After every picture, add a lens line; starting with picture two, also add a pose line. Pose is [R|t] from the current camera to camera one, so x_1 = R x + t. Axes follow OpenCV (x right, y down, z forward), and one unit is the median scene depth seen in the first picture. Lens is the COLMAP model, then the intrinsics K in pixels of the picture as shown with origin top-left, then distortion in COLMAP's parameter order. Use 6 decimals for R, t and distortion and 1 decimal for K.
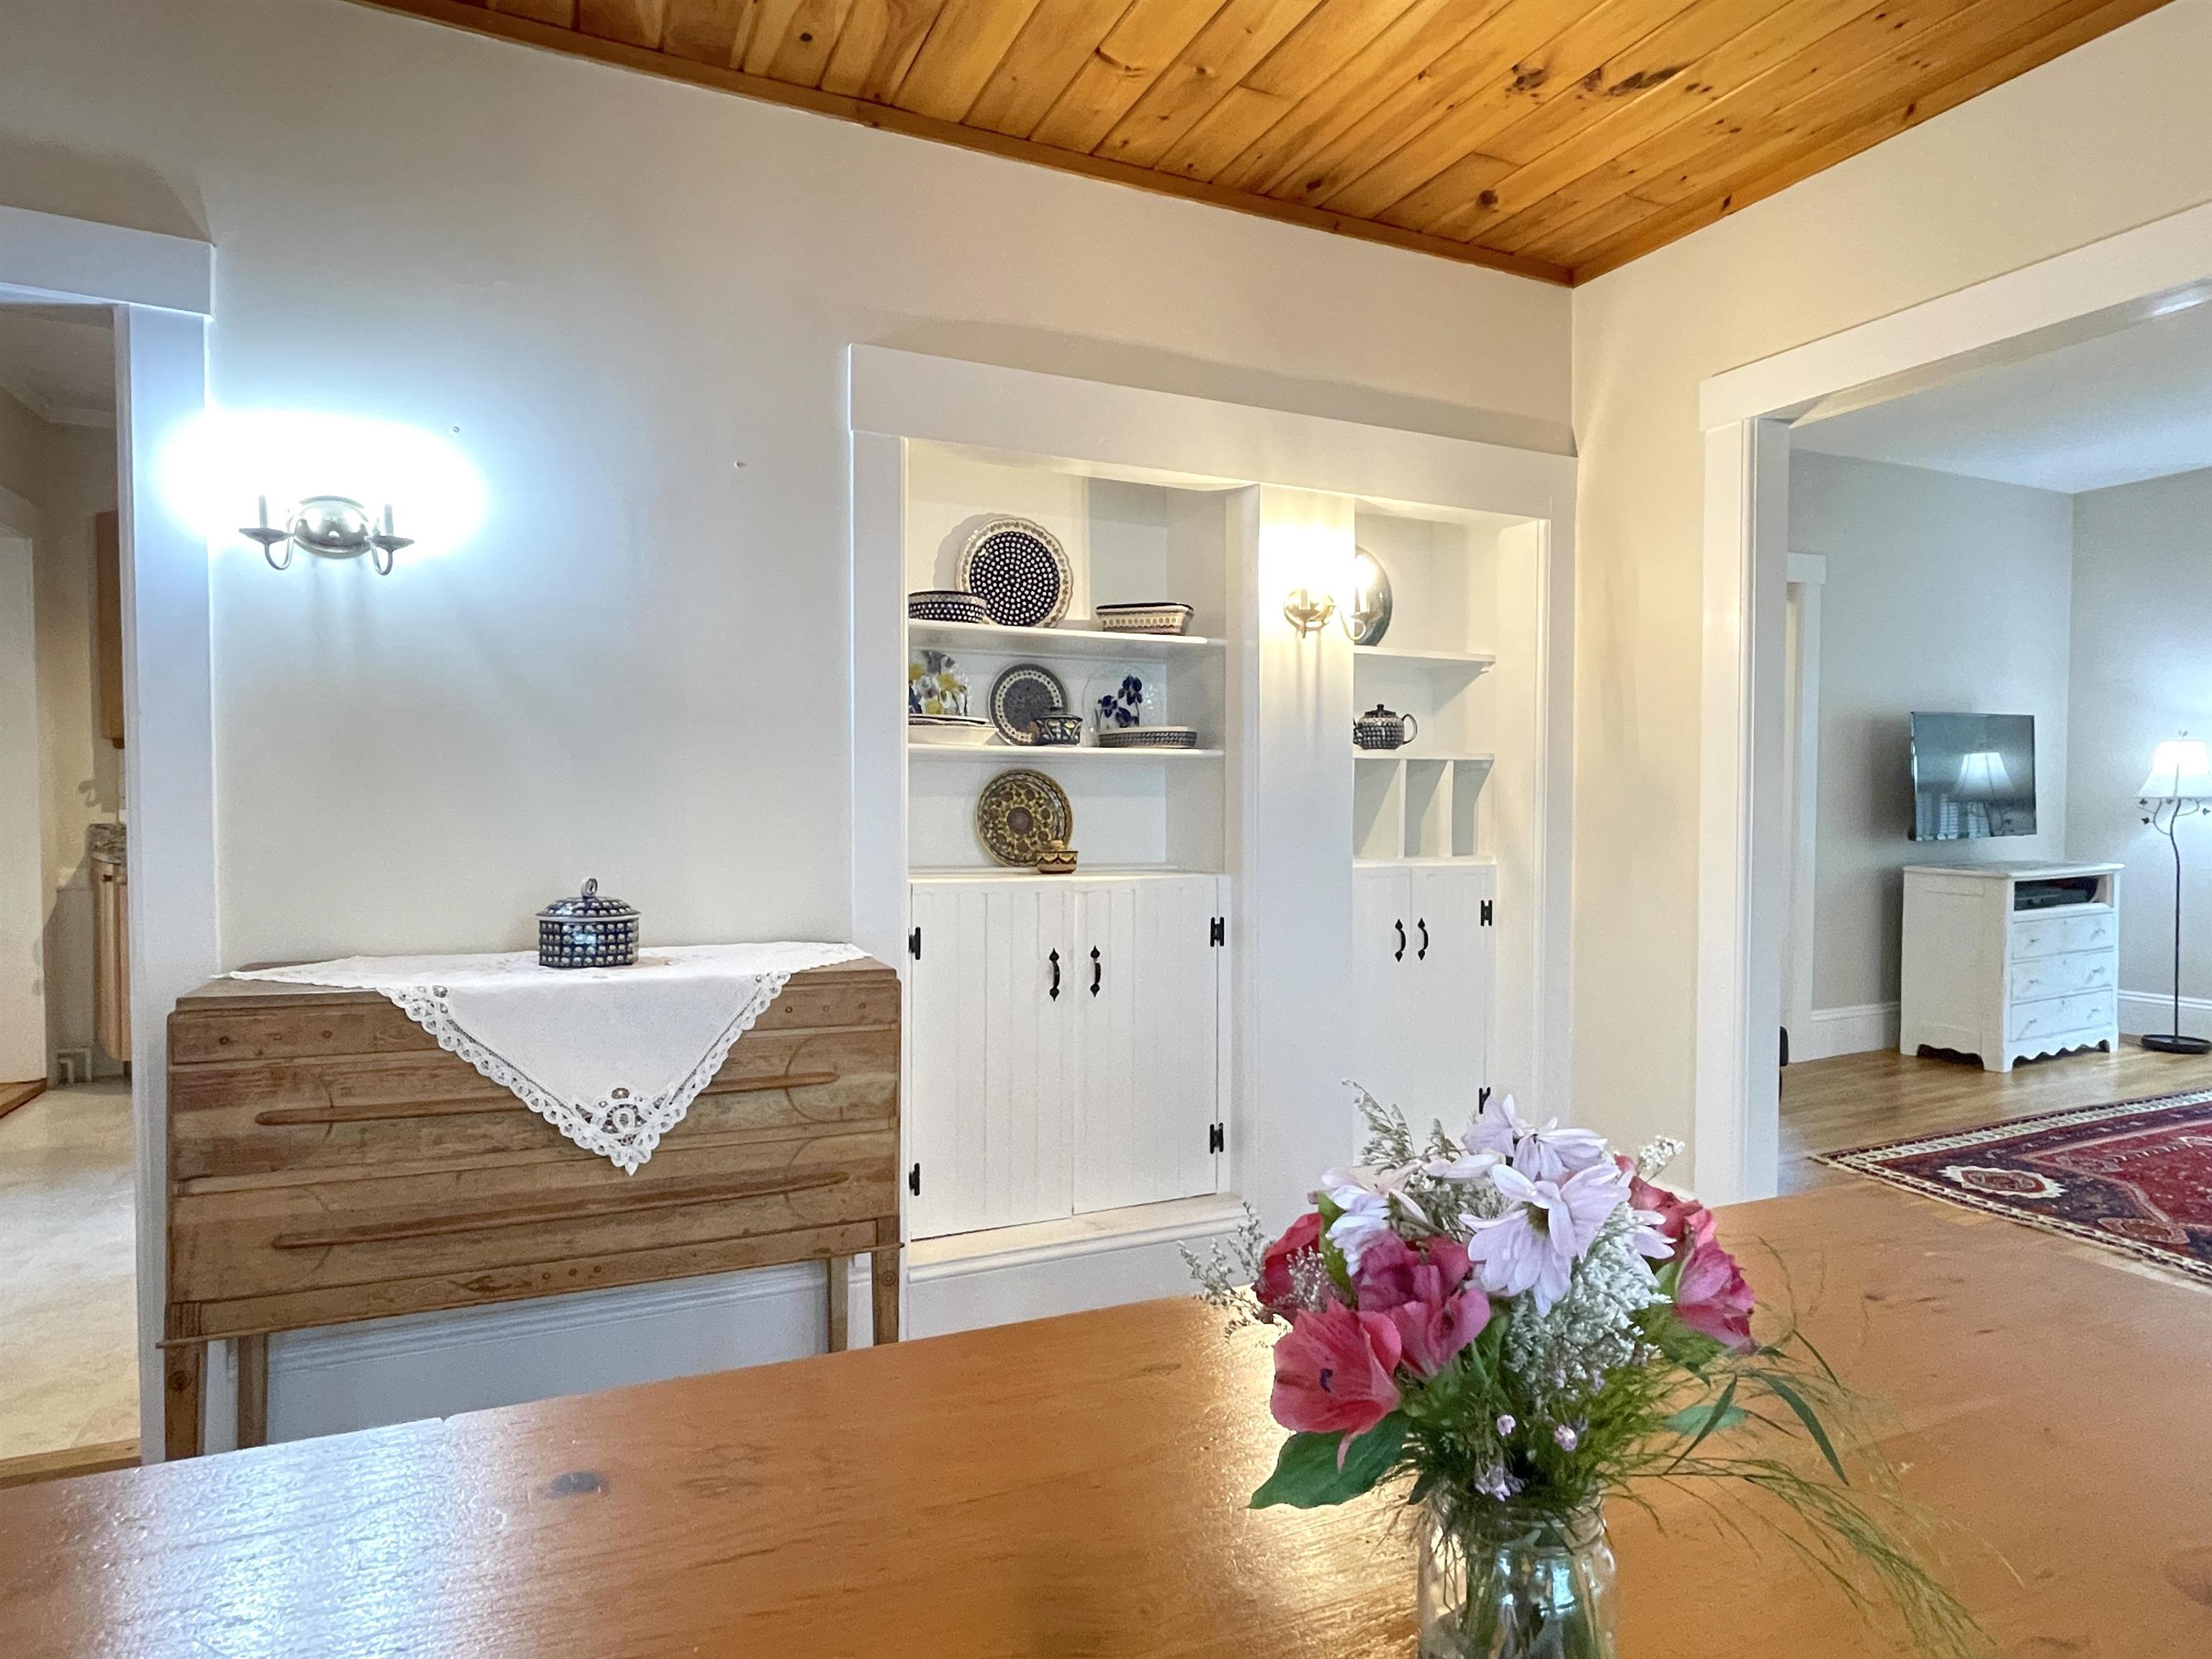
lens RADIAL K [[1242.9, 0, 1100.8], [0, 1242.9, 823.8], [0, 0, 1]] dist [-0.005264, -0.000511]
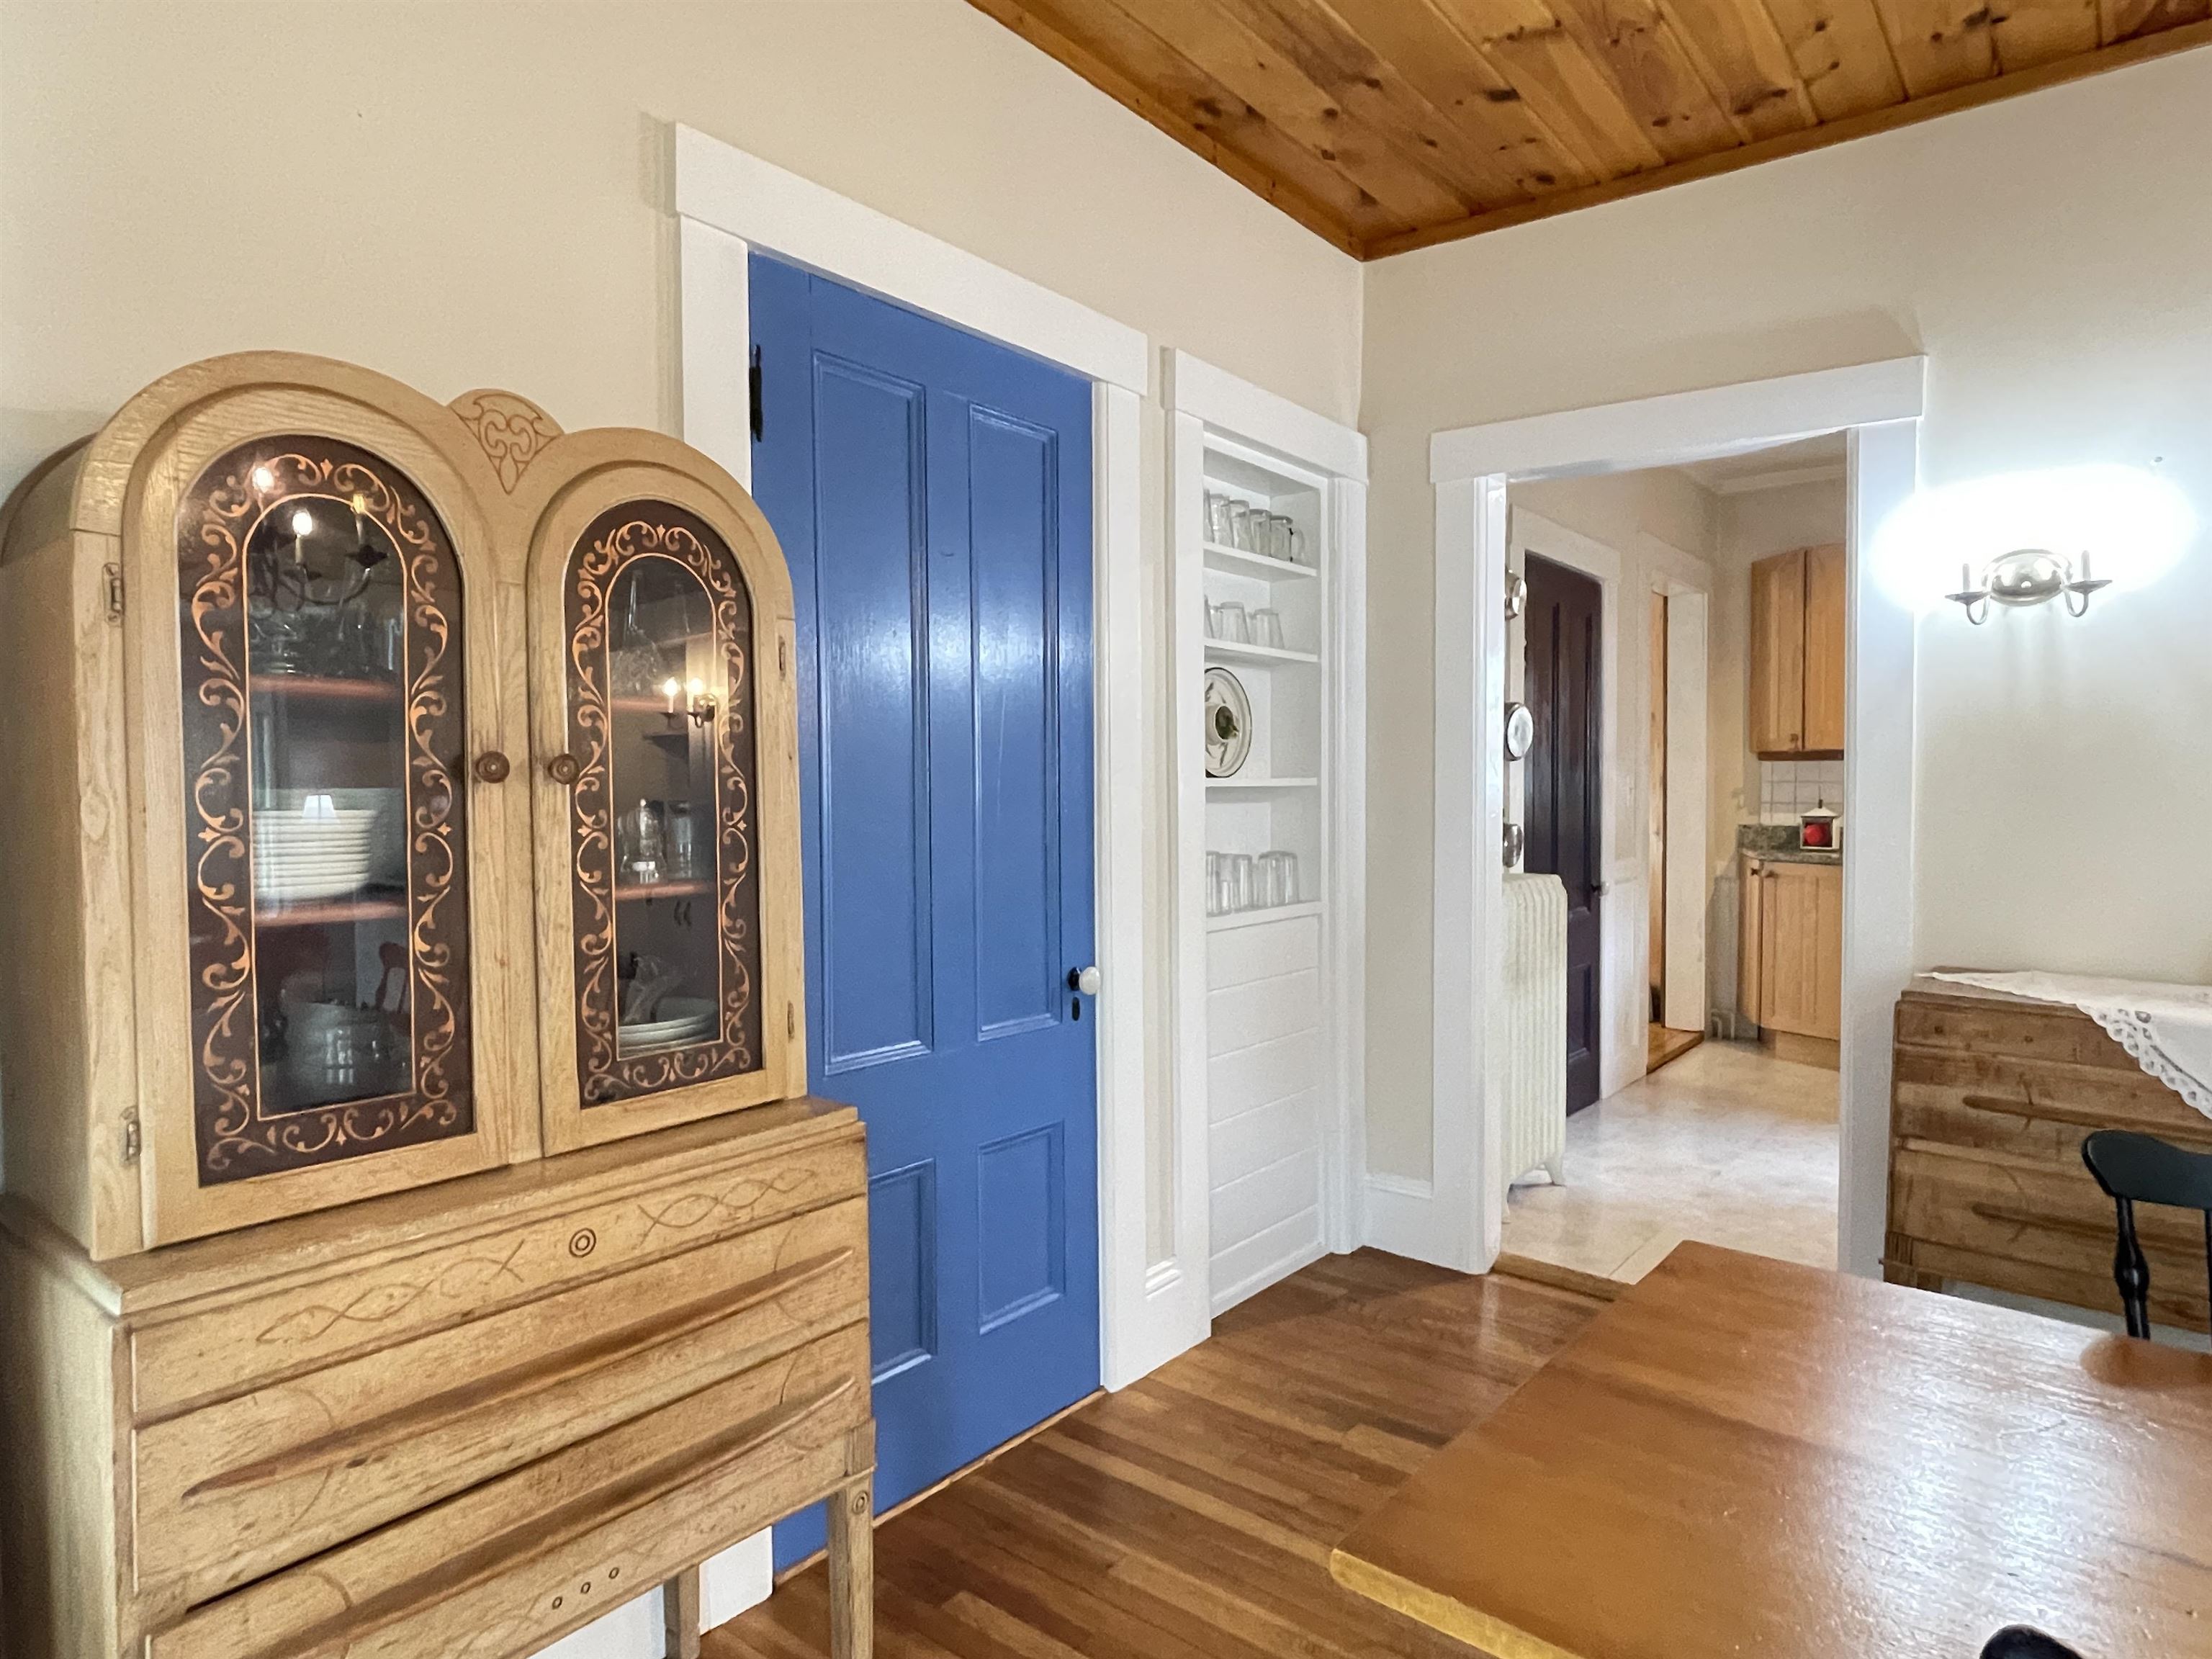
lens RADIAL K [[1290.2, 0, 1093.7], [0, 1290.2, 827.9], [0, 0, 1]] dist [-0.005874, 0.003906]
pose [[0.447246, 0.026199, -0.894027, 0.028182], [-0.015790, 0.999646, 0.021395, -0.023405], [0.894272, 0.004548, 0.447502, -0.193385]]
